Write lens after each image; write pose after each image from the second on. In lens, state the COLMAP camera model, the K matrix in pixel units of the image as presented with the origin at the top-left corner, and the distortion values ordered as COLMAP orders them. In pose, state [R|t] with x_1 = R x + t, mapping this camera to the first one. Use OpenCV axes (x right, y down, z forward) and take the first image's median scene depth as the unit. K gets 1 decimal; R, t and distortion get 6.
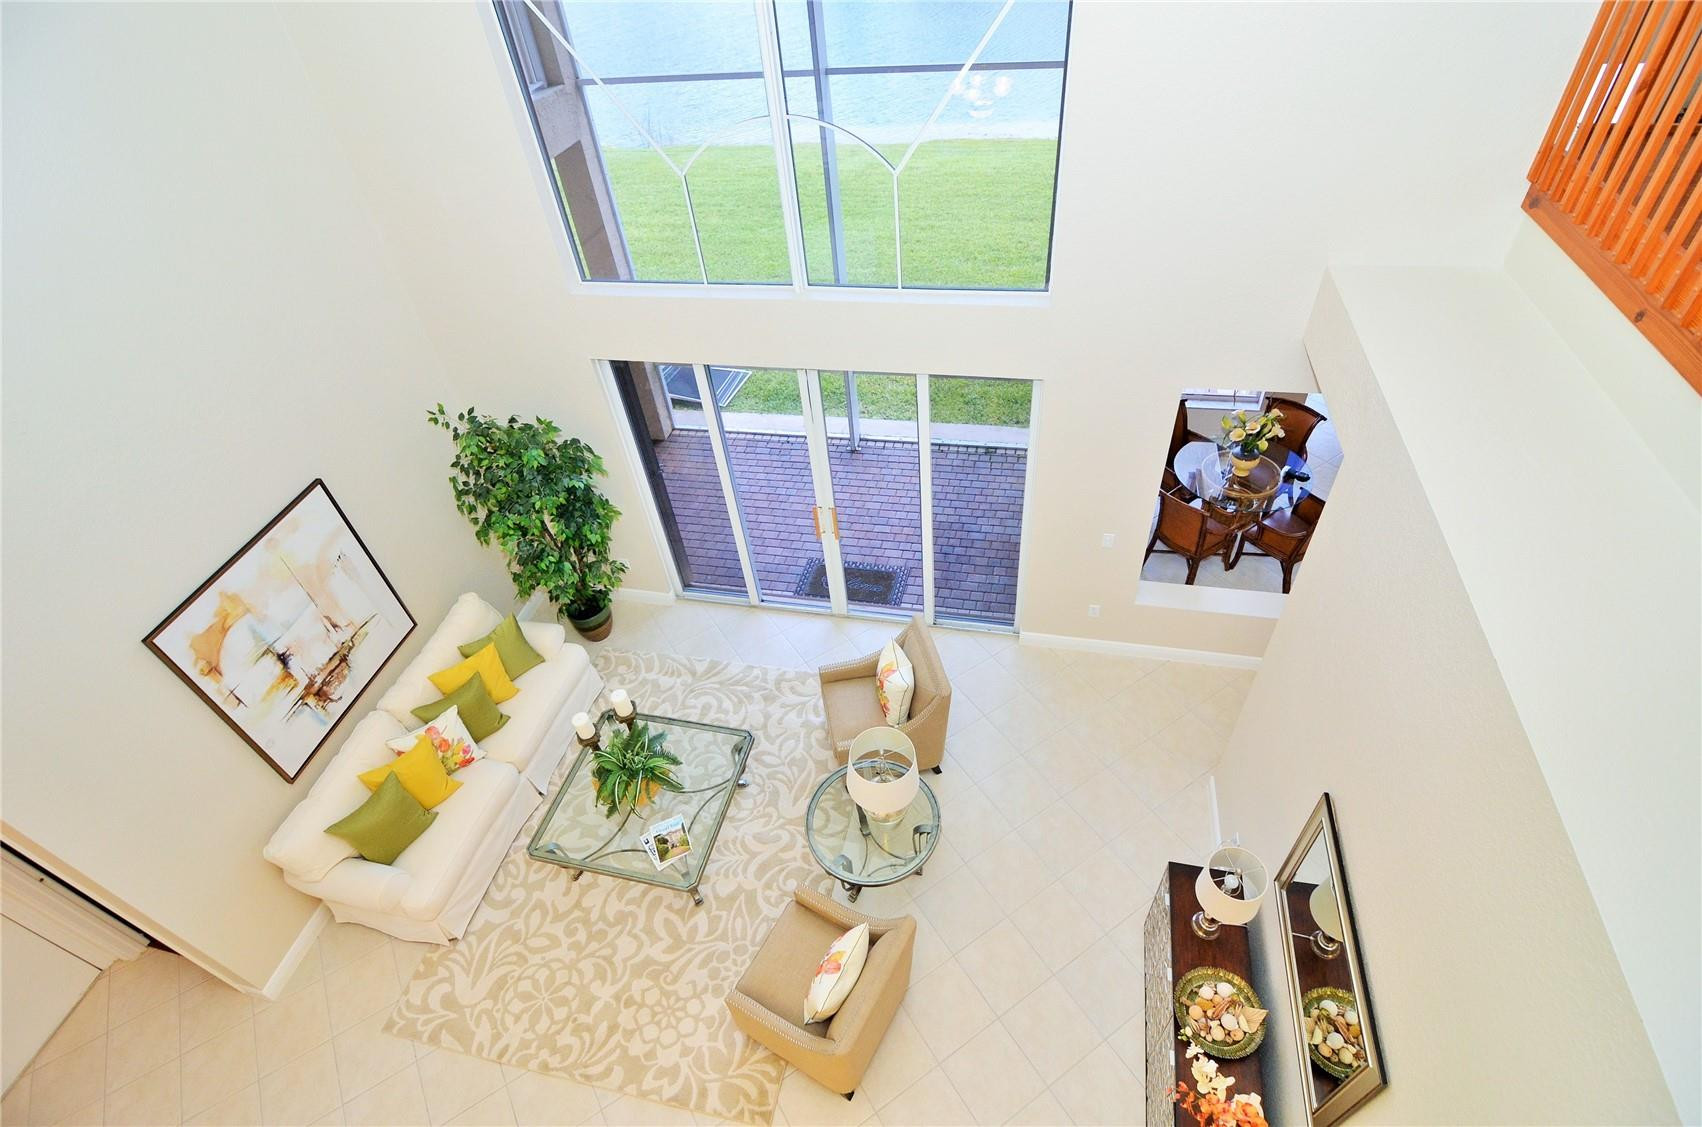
lens RADIAL K [[843.3, 0, 856.9], [0, 843.3, 556.4], [0, 0, 1]] dist [-0.011262, -0.006240]
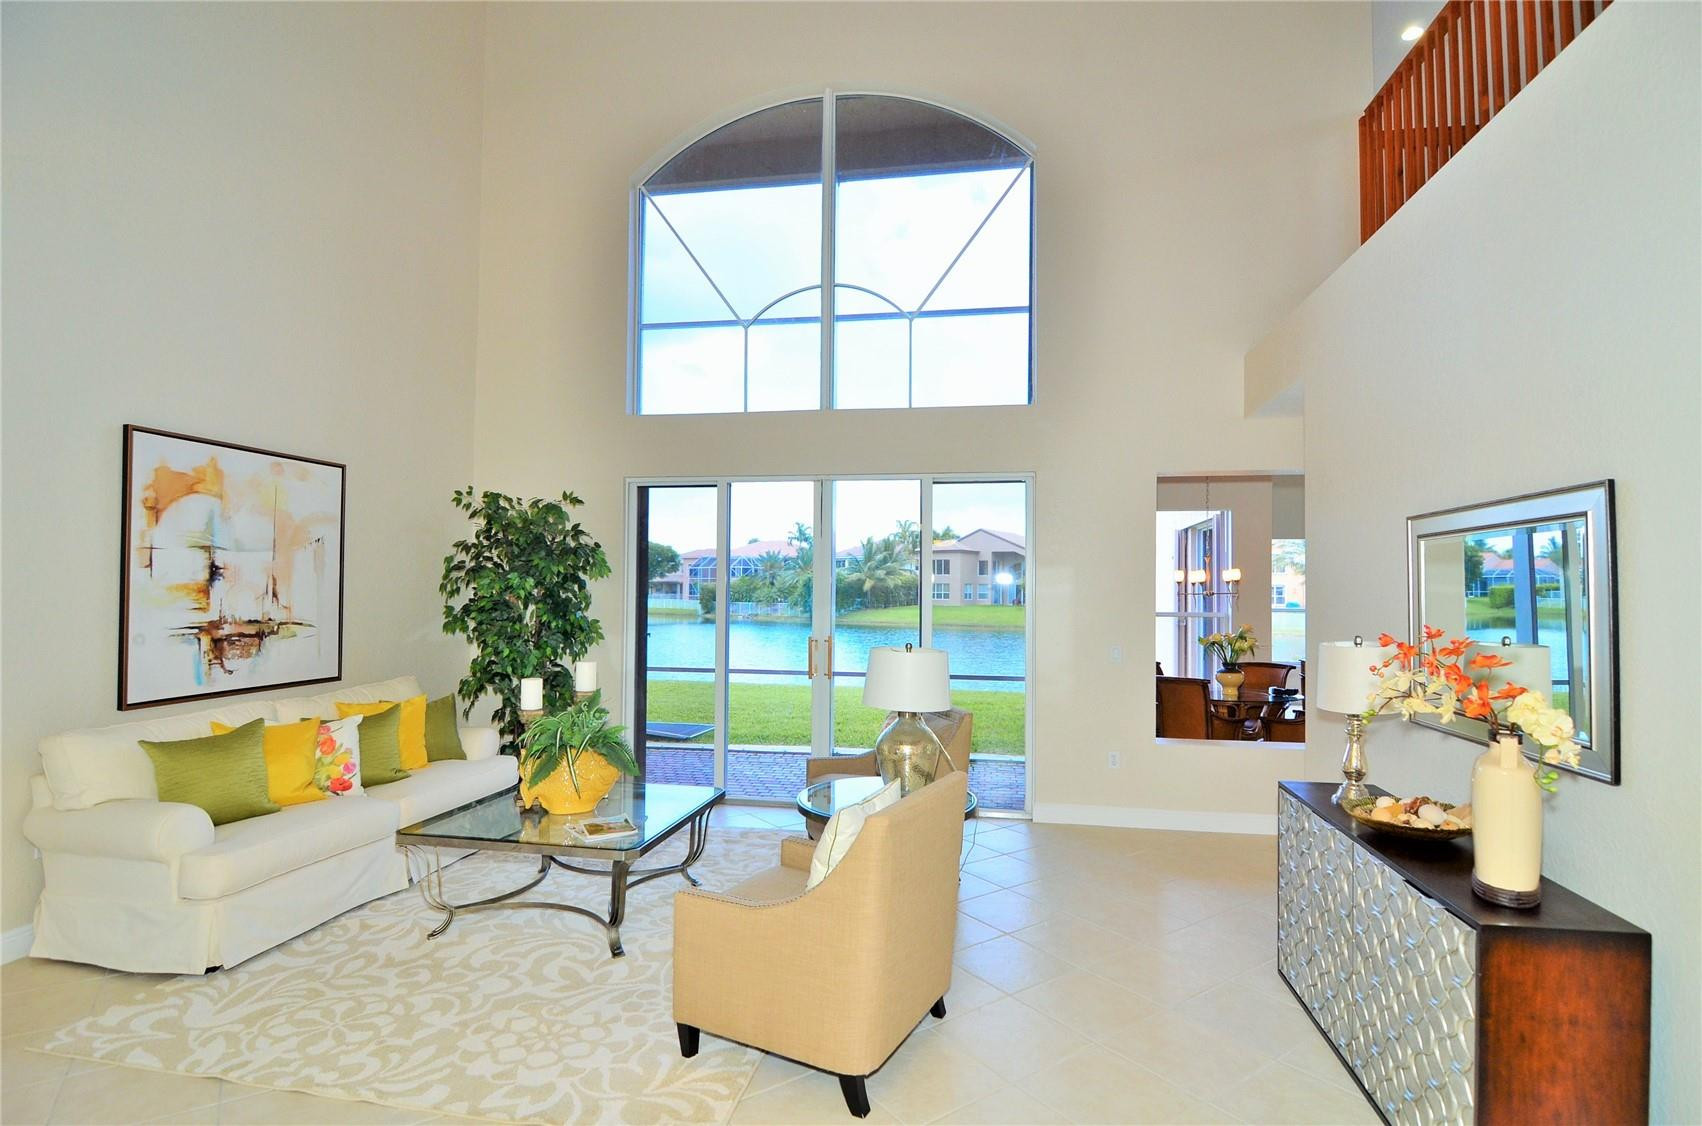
lens RADIAL K [[843.3, 0, 849.8], [0, 843.3, 561.5], [0, 0, 1]] dist [-0.011262, -0.006240]
pose [[0.993932, 0.100635, 0.044395, -0.068955], [-0.039465, 0.703026, -0.710069, 0.683022], [-0.102668, 0.704008, 0.702732, 0.308719]]
